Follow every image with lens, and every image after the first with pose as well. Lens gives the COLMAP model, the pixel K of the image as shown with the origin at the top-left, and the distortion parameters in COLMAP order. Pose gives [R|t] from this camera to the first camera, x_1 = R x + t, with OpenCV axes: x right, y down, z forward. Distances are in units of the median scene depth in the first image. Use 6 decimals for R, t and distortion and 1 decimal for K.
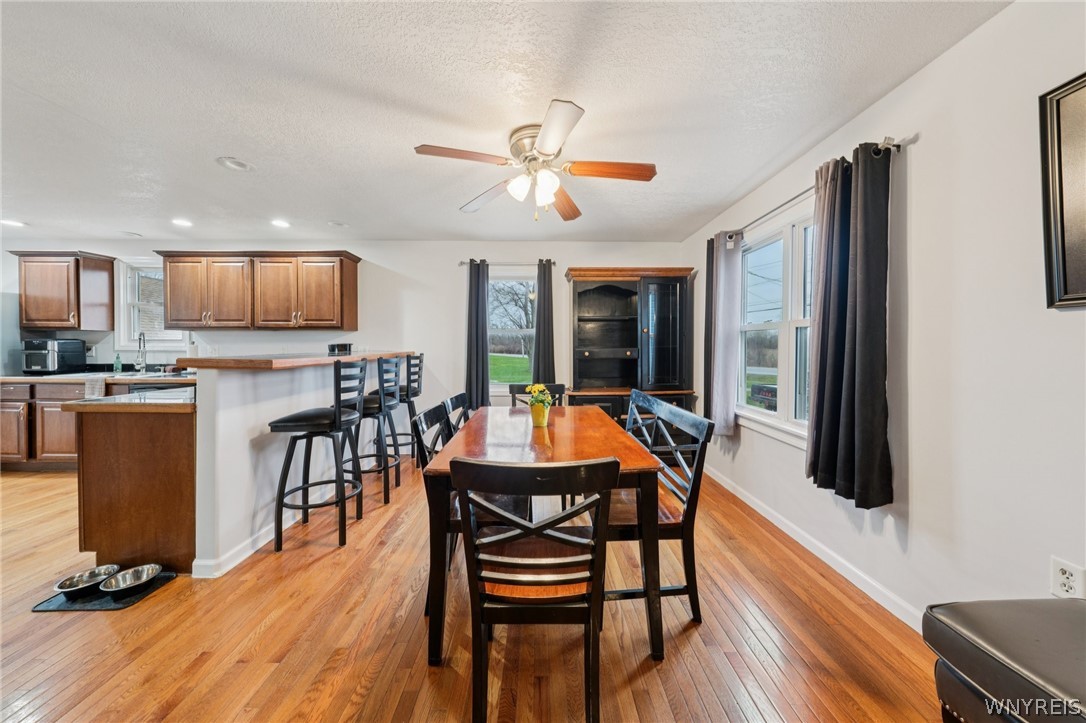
lens RADIAL K [[365.6, 0, 538.5], [0, 365.6, 349.8], [0, 0, 1]] dist [-0.001540, 0.000373]
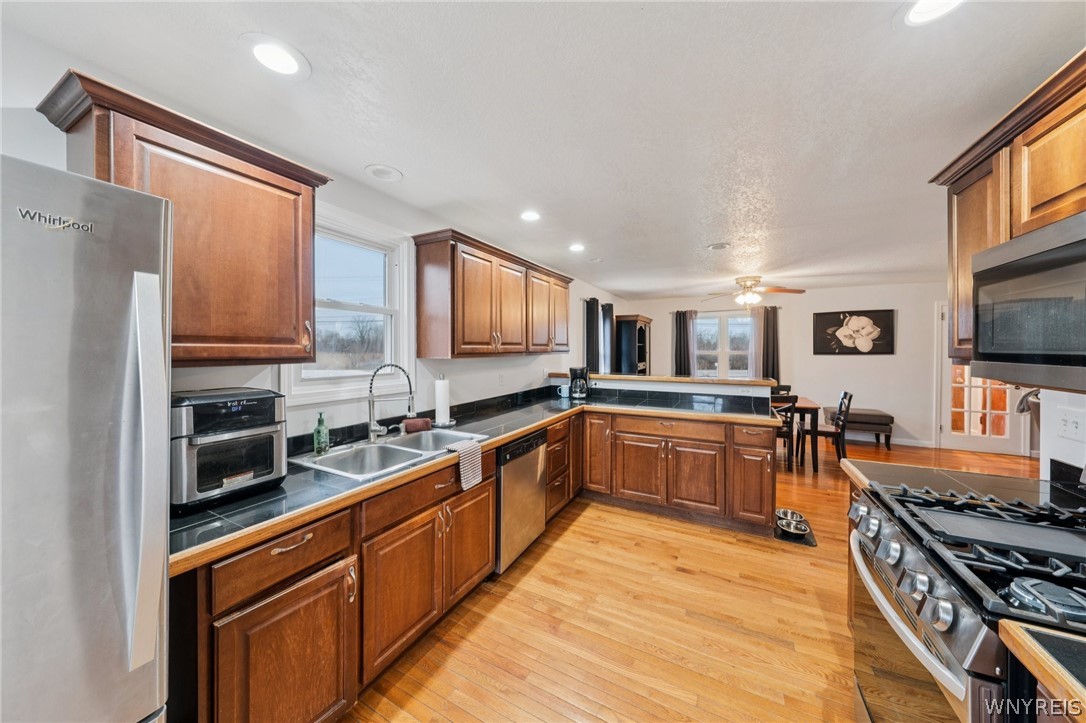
lens RADIAL K [[365.6, 0, 538.5], [0, 365.6, 349.8], [0, 0, 1]] dist [-0.001540, 0.000373]
pose [[0.475934, -0.004436, 0.879470, -1.507423], [0.013532, 0.999906, -0.002279, -0.066249], [-0.879377, 0.012985, 0.475950, 0.580928]]
